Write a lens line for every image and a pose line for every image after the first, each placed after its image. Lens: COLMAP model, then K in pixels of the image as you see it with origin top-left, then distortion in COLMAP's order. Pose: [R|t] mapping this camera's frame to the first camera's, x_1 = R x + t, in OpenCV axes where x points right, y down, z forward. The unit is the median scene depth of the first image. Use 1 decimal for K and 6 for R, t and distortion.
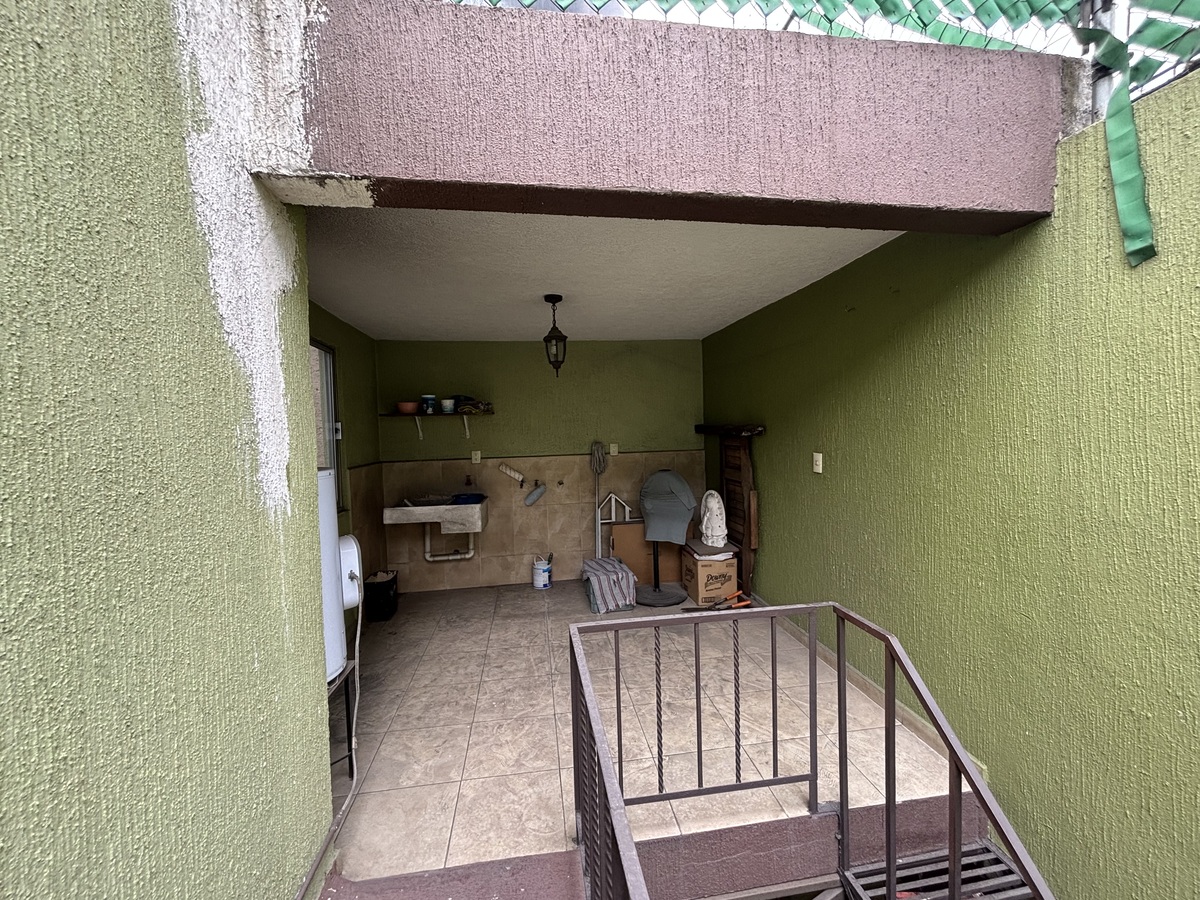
lens RADIAL K [[485.9, 0, 602.3], [0, 485.9, 445.9], [0, 0, 1]] dist [0.000190, -0.000539]
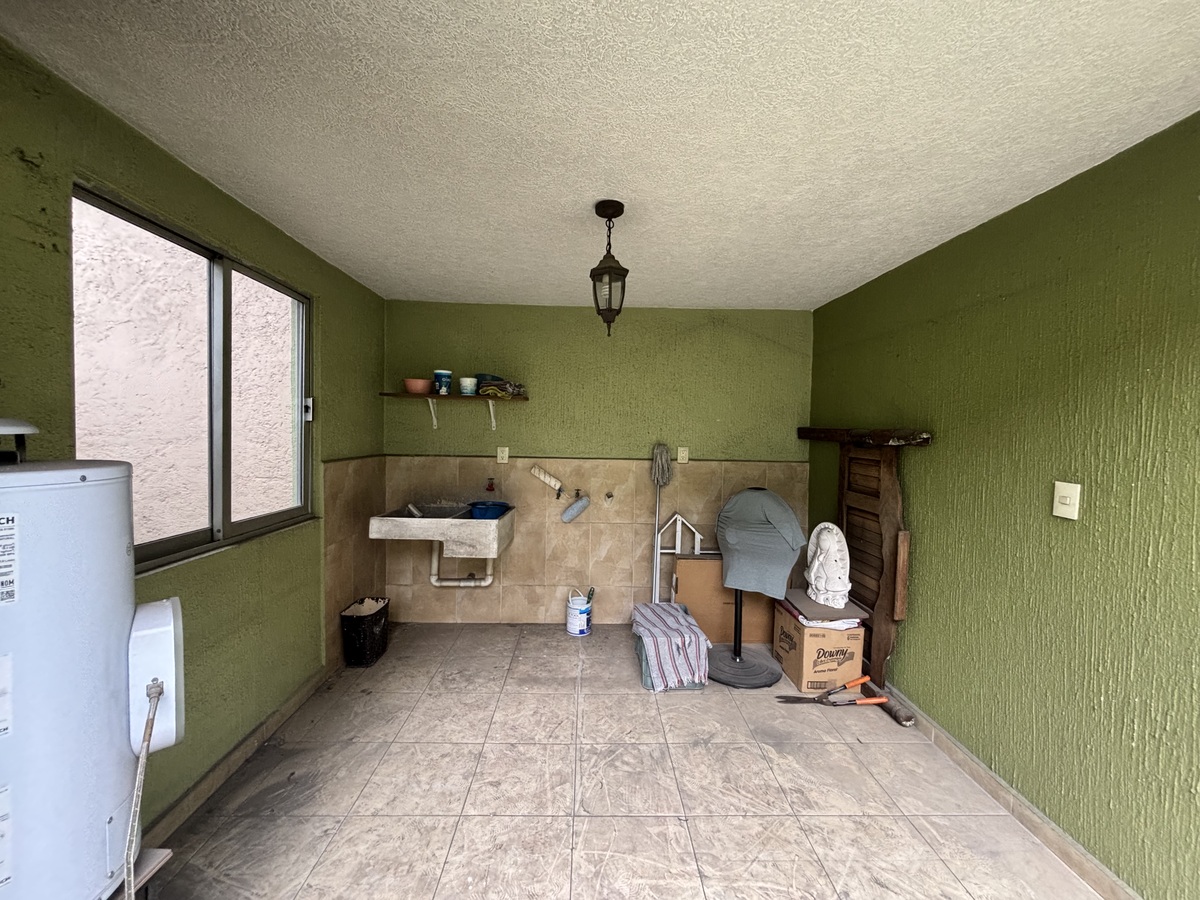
lens RADIAL K [[485.9, 0, 597.3], [0, 485.9, 446.4], [0, 0, 1]] dist [0.000190, -0.000539]
pose [[0.990721, 0.052332, -0.125430, -0.016539], [-0.052690, 0.998611, 0.000469, 0.001188], [0.125281, 0.006144, 0.992102, 0.289493]]
